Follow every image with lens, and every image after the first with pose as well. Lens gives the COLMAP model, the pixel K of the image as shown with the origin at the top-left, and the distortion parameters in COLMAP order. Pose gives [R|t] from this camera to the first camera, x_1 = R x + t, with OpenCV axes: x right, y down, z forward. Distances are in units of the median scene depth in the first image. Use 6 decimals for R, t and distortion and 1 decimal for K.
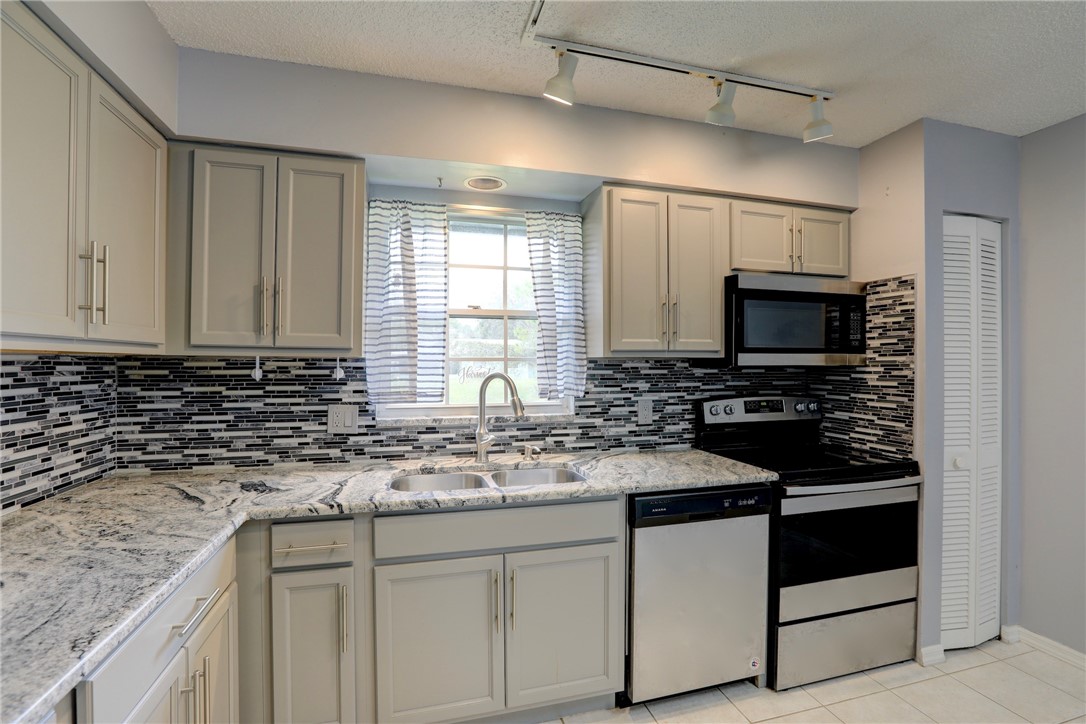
lens RADIAL K [[498.4, 0, 548.3], [0, 498.4, 363.4], [0, 0, 1]] dist [-0.034519, 0.007369]
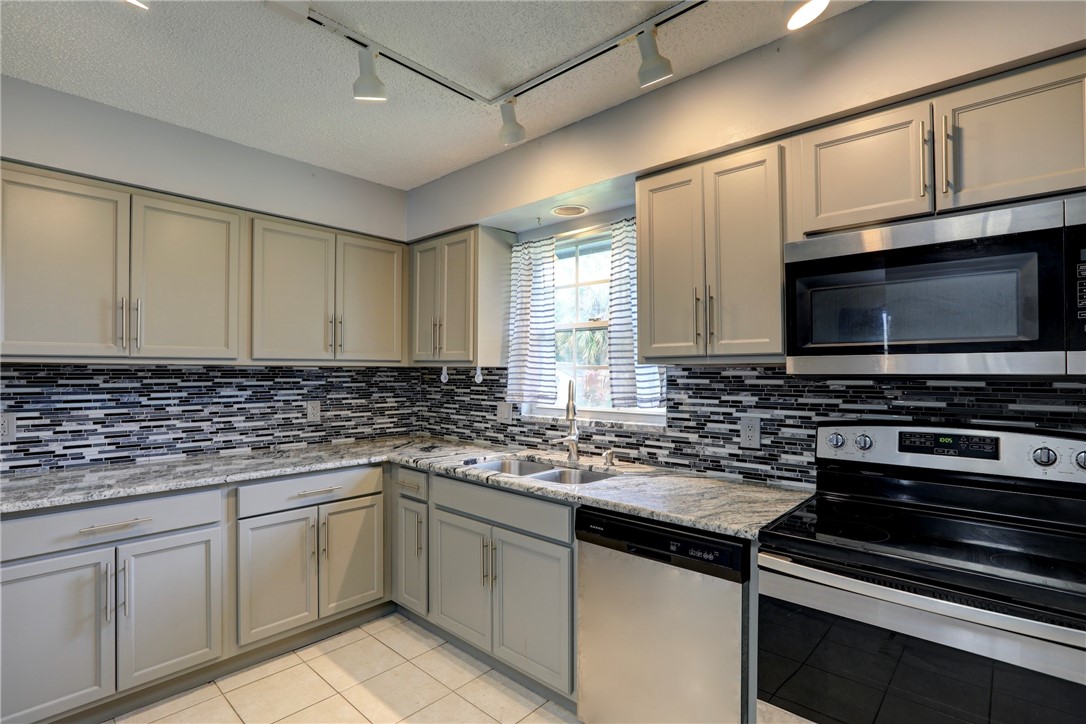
lens RADIAL K [[522.8, 0, 545.5], [0, 522.8, 367.3], [0, 0, 1]] dist [-0.035766, 0.018940]
pose [[0.525947, -0.007734, -0.850482, 0.841145], [0.000250, 0.999960, -0.008938, 0.001458], [0.850517, 0.004488, 0.525928, 0.332275]]
